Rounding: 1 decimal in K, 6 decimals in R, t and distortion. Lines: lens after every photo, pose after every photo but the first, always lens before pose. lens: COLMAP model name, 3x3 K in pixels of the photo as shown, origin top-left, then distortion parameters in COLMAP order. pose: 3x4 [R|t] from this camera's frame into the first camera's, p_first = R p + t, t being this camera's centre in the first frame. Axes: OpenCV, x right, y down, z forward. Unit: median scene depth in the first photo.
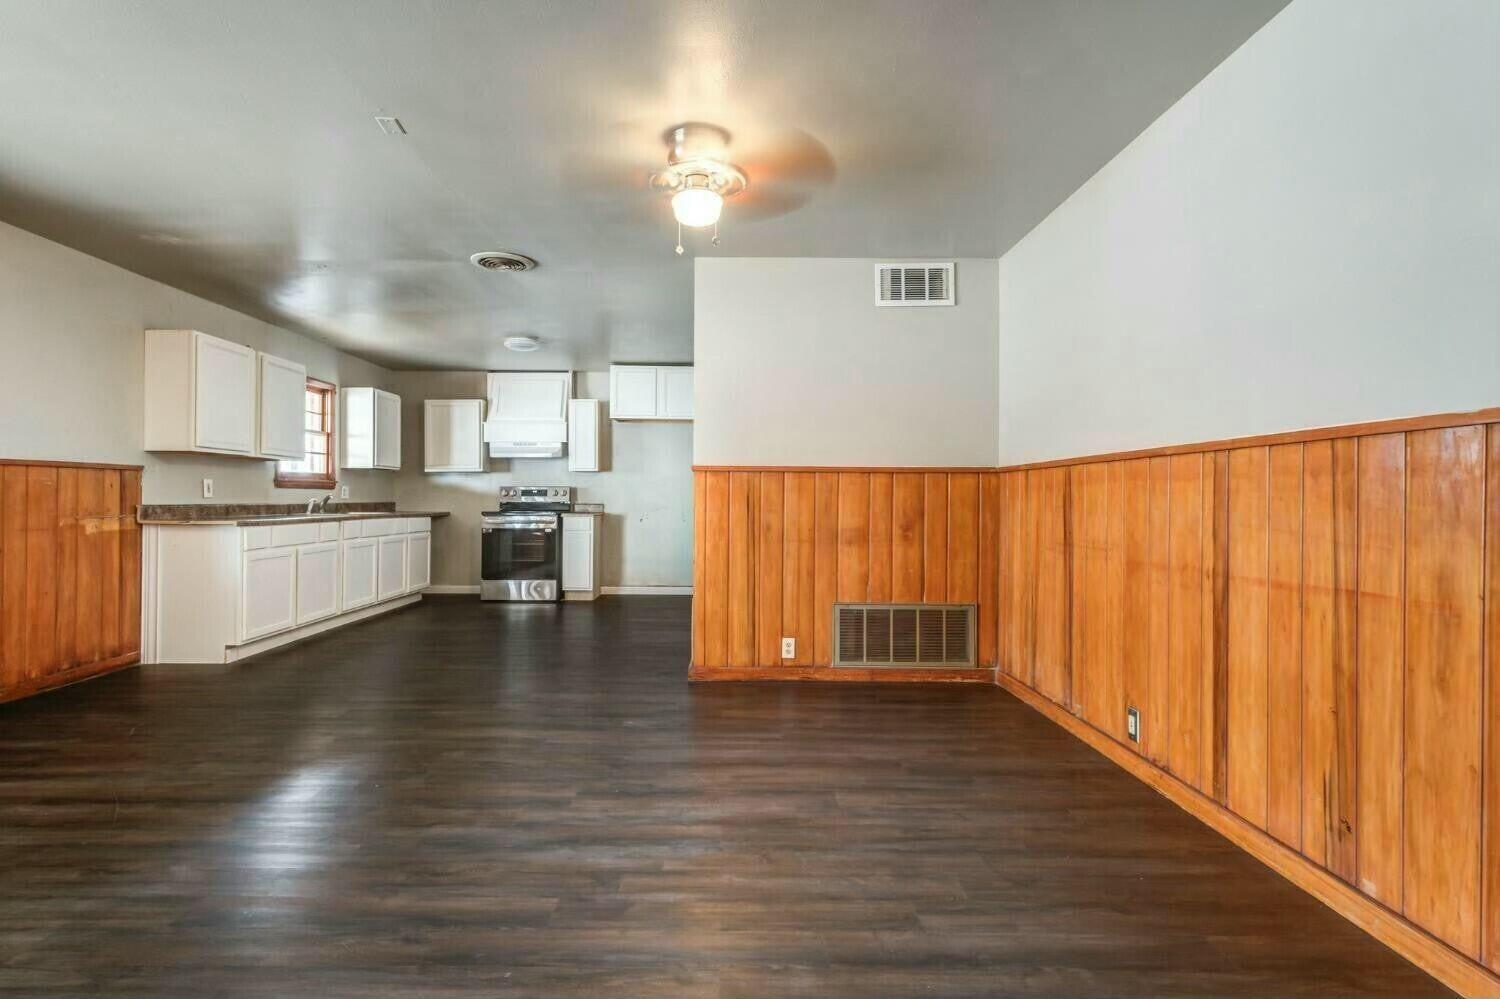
lens RADIAL K [[772.9, 0, 719.7], [0, 772.9, 500.0], [0, 0, 1]] dist [0.000140, -0.000078]
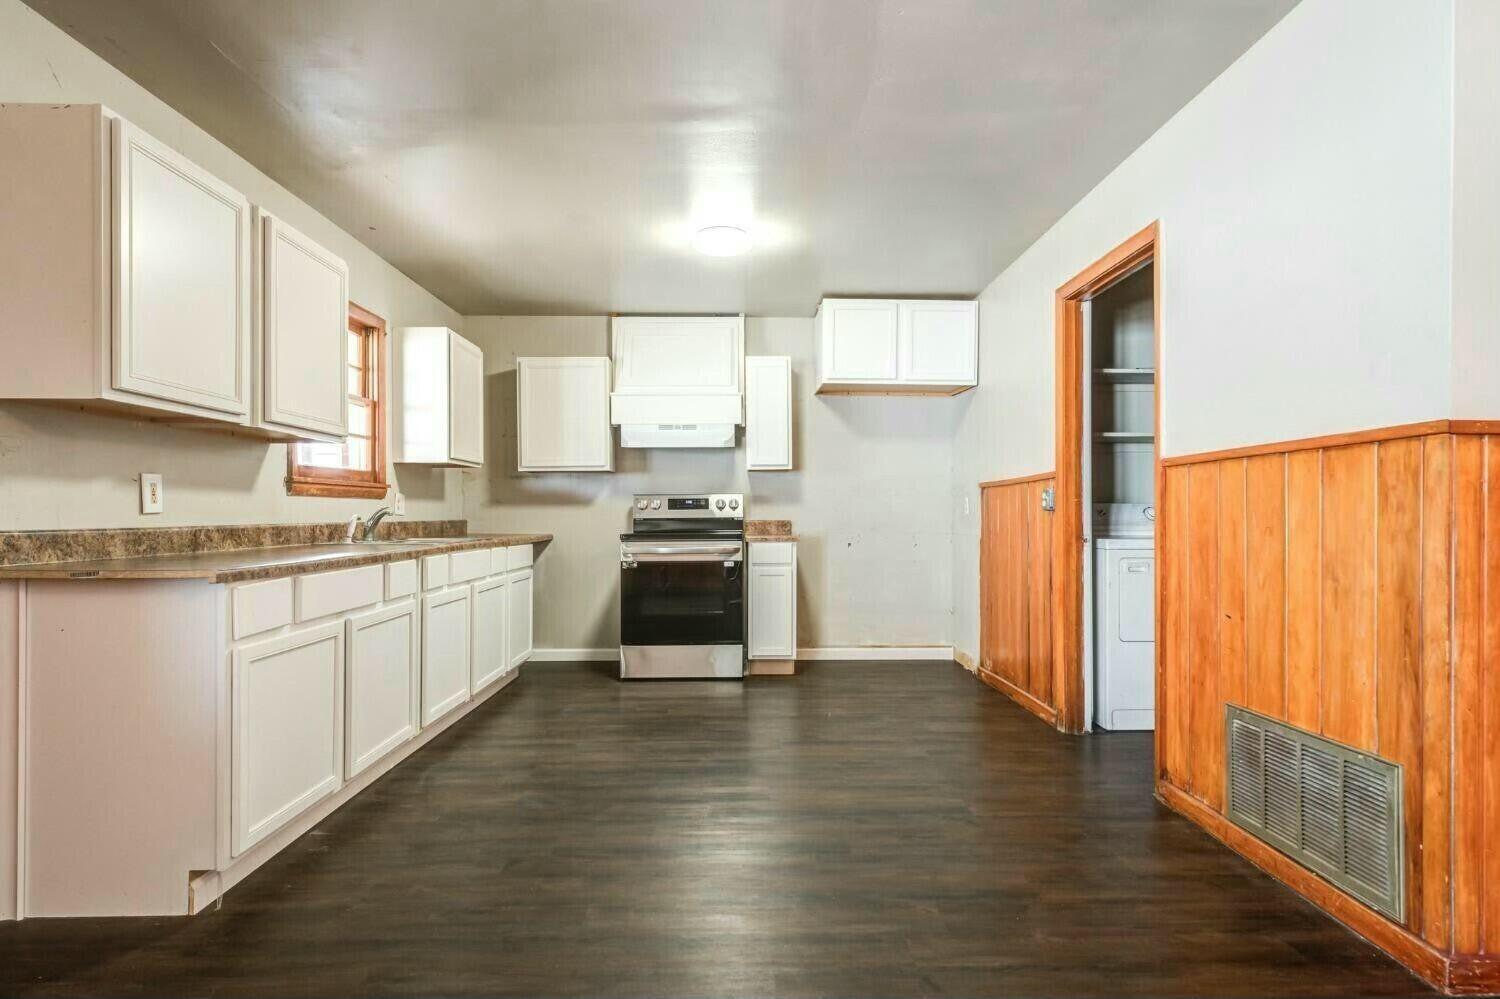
lens RADIAL K [[811.3, 0, 750.7], [0, 811.3, 519.3], [0, 0, 1]] dist [0.017271, -0.000908]
pose [[0.999651, -0.005660, 0.025803, -0.310494], [0.005492, 0.999963, 0.006598, -0.000966], [-0.025840, -0.006454, 0.999645, 0.491613]]
